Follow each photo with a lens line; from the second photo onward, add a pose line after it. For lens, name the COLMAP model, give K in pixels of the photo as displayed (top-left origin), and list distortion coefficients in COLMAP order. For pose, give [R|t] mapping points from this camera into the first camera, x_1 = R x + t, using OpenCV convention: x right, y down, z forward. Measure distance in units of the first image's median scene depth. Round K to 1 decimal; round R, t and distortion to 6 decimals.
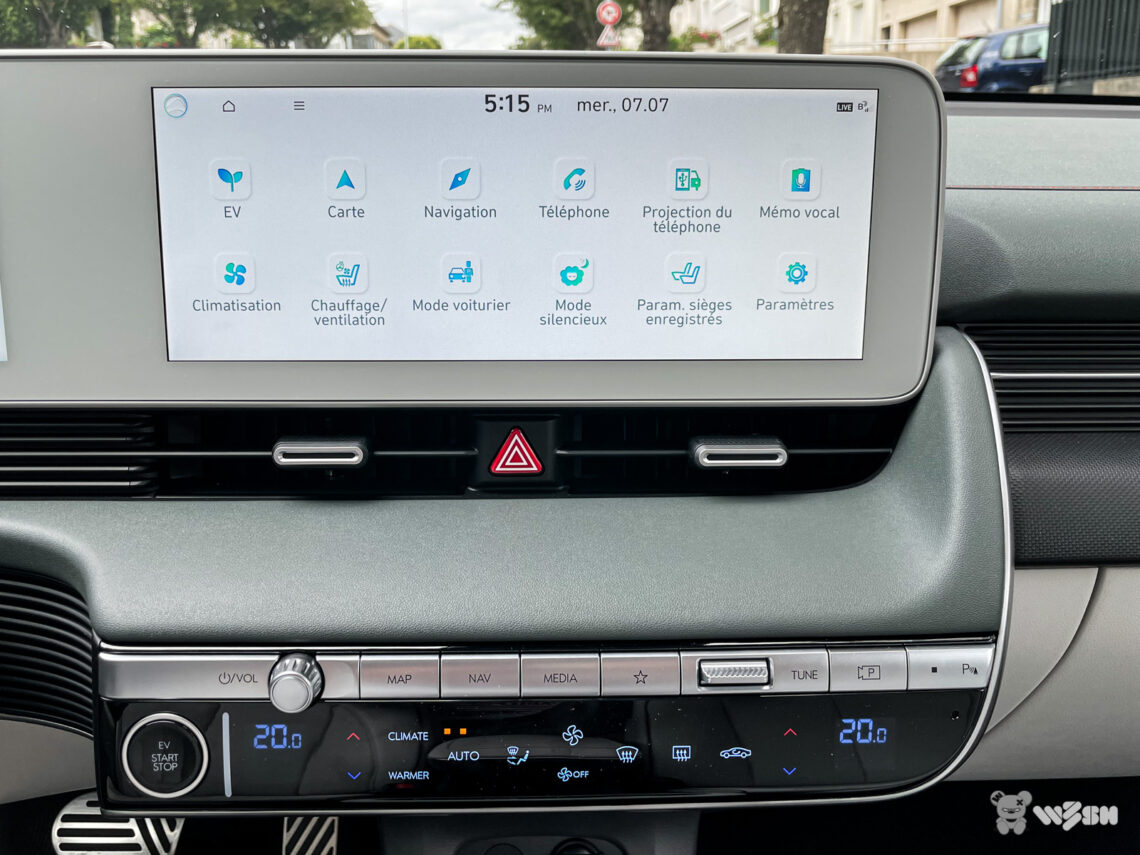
lens RADIAL K [[987.4, 0, 523.1], [0, 987.4, 425.7], [0, 0, 1]] dist [-0.027071, 0.018900]
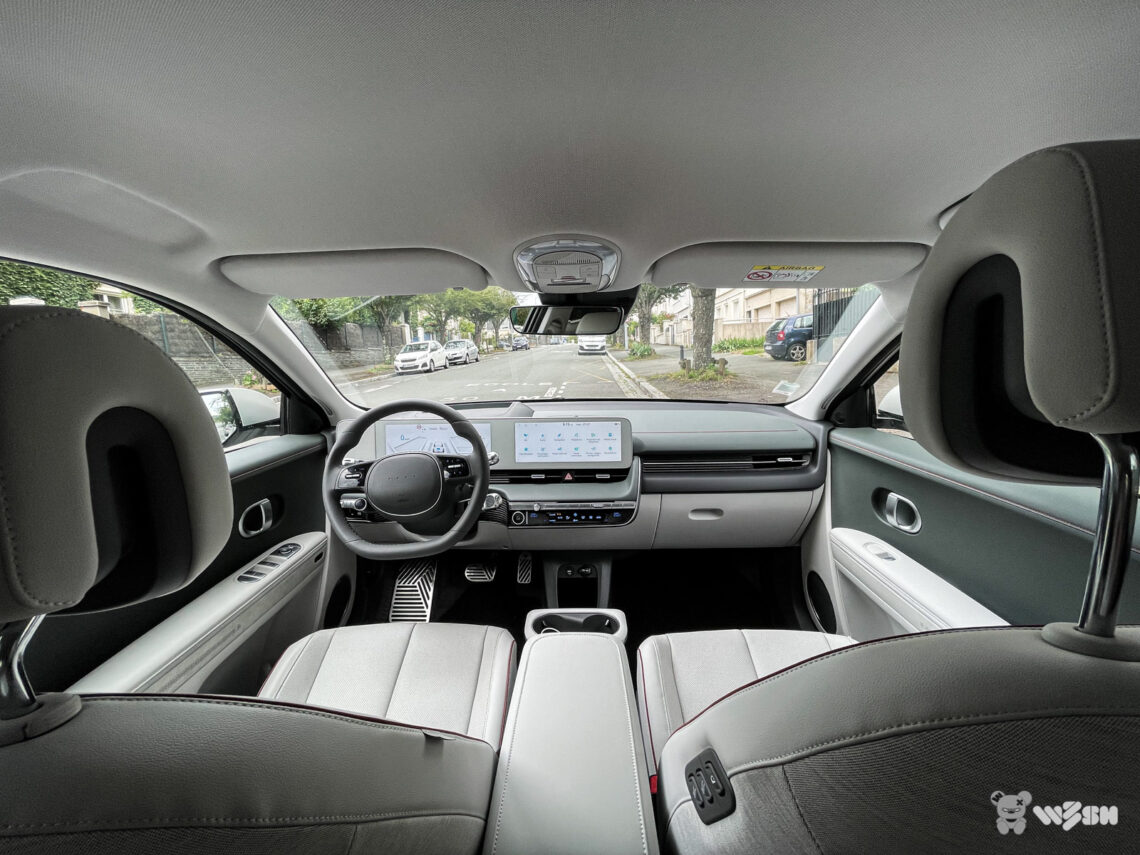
lens RADIAL K [[469.1, 0, 571.9], [0, 469.1, 423.5], [0, 0, 1]] dist [-0.001728, -0.001145]
pose [[0.999170, -0.011634, -0.039034, 0.145184], [0.005845, 0.989375, -0.145267, 0.135673], [0.040310, 0.144919, 0.988622, -2.148444]]
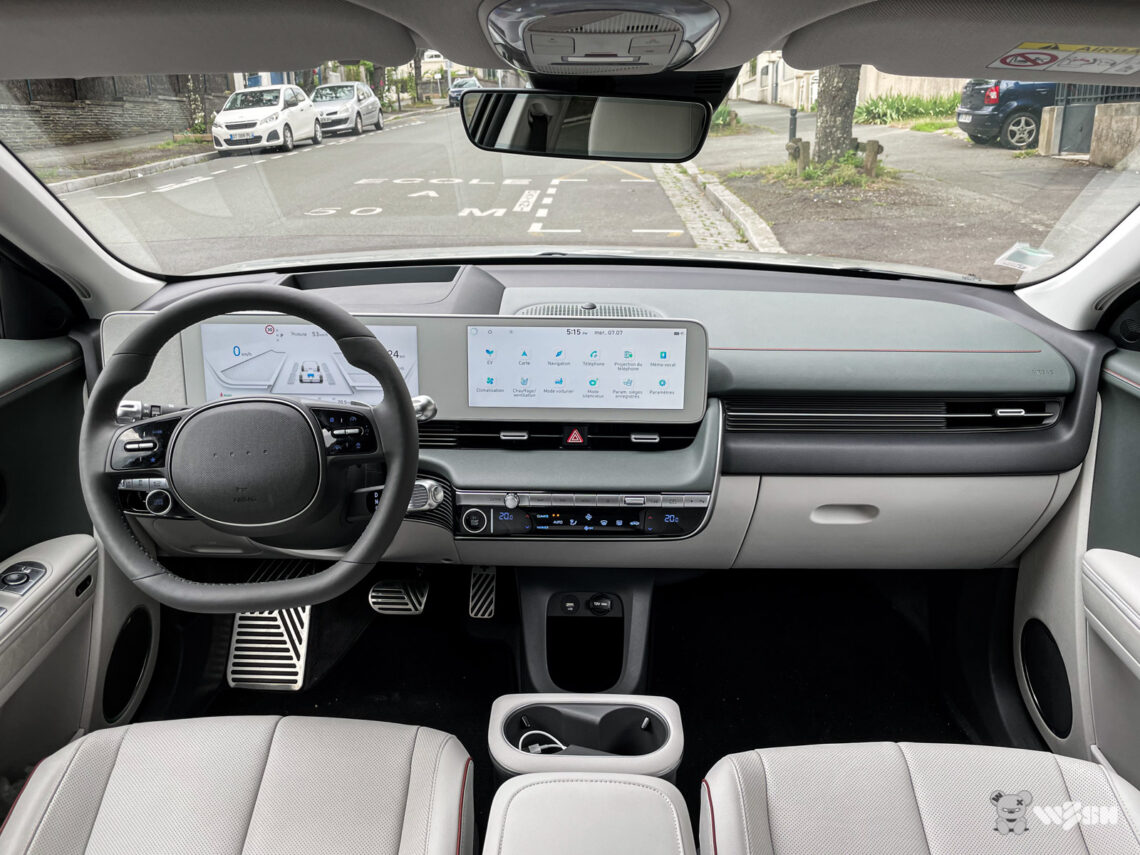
lens RADIAL K [[902.8, 0, 573.2], [0, 902.8, 425.9], [0, 0, 1]] dist [-0.027231, 0.010008]
pose [[0.999446, 0.018026, -0.027964, 0.070041], [-0.016865, 0.999009, 0.041194, -0.130892], [0.028679, -0.040700, 0.998760, -1.982106]]
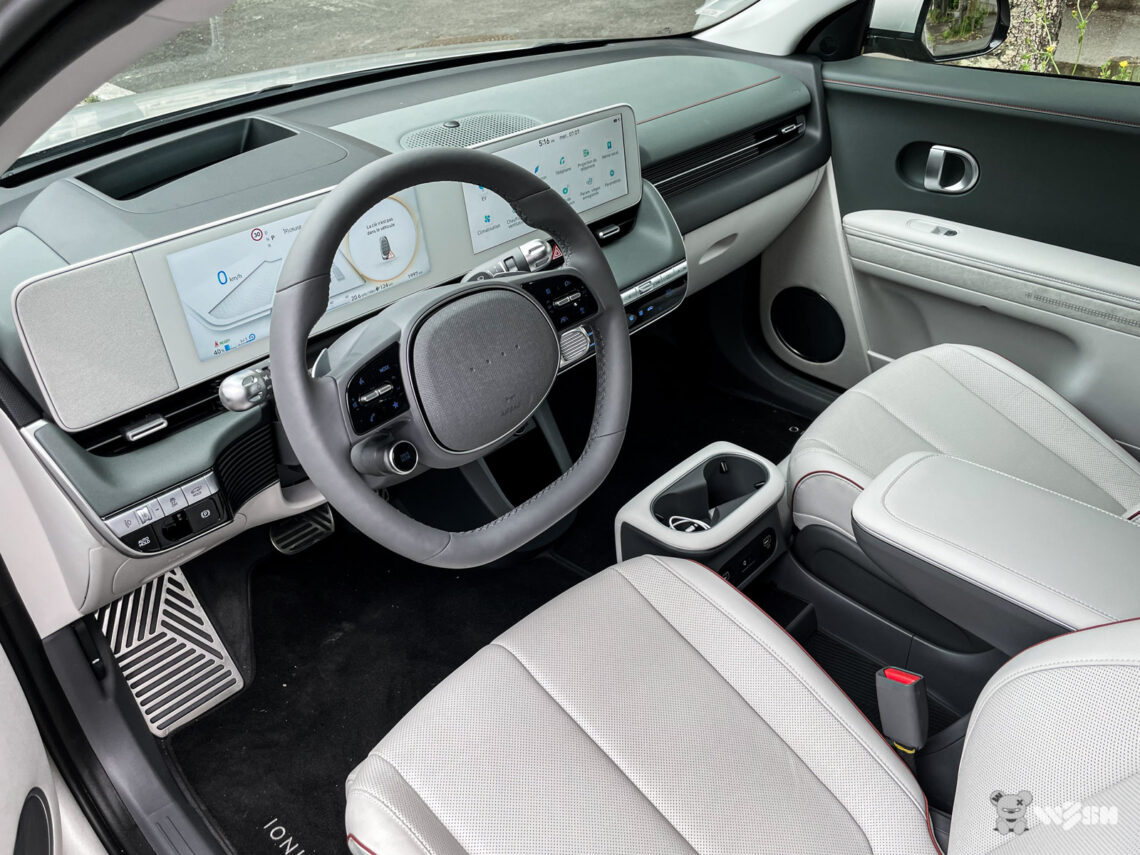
lens RADIAL K [[902.8, 0, 564.3], [0, 902.8, 422.4], [0, 0, 1]] dist [-0.027231, 0.010008]
pose [[0.700591, -0.401725, 0.589737, -1.957148], [0.251813, 0.912485, 0.322431, -0.407275], [-0.667654, -0.077389, 0.740438, -1.199387]]
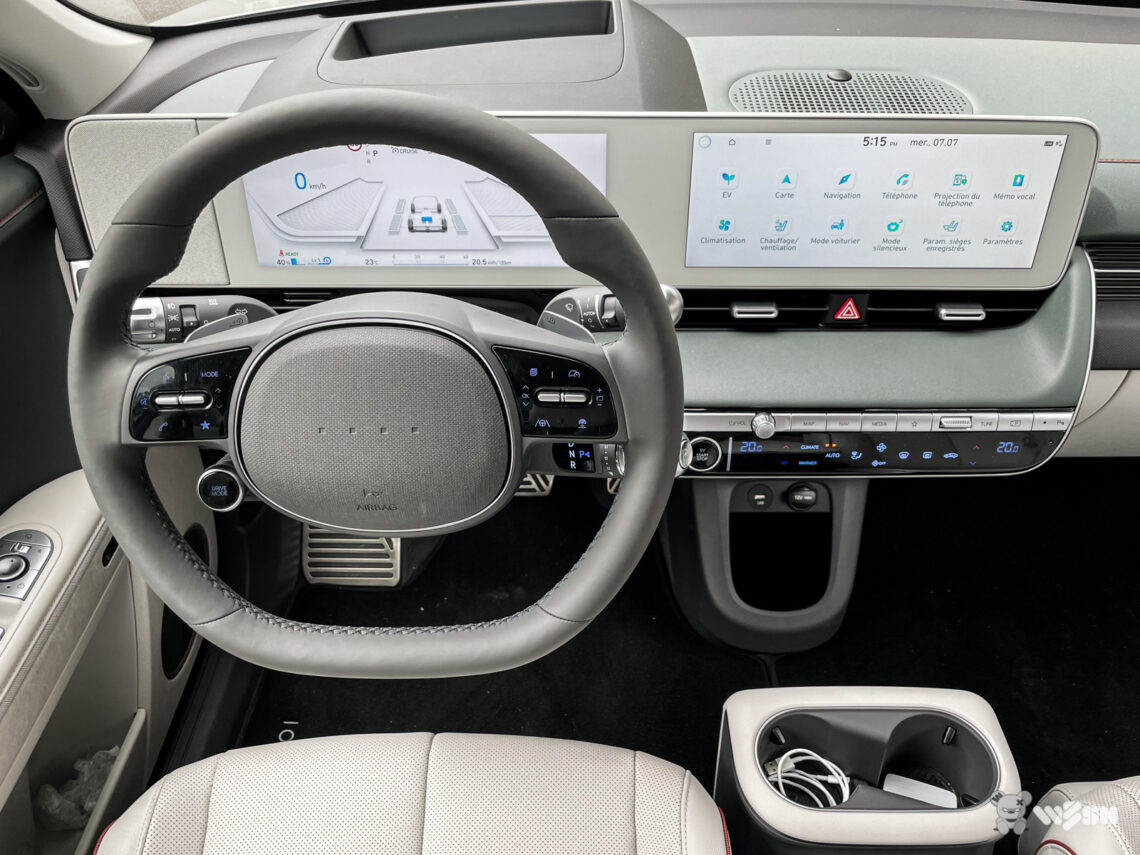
lens RADIAL K [[902.8, 0, 571.4], [0, 902.8, 438.6], [0, 0, 1]] dist [-0.027231, 0.010008]
pose [[0.999588, 0.013514, -0.025319, -0.543565], [-0.003617, 0.934485, 0.355983, -0.393678], [0.028471, -0.355745, 0.934149, -0.853530]]
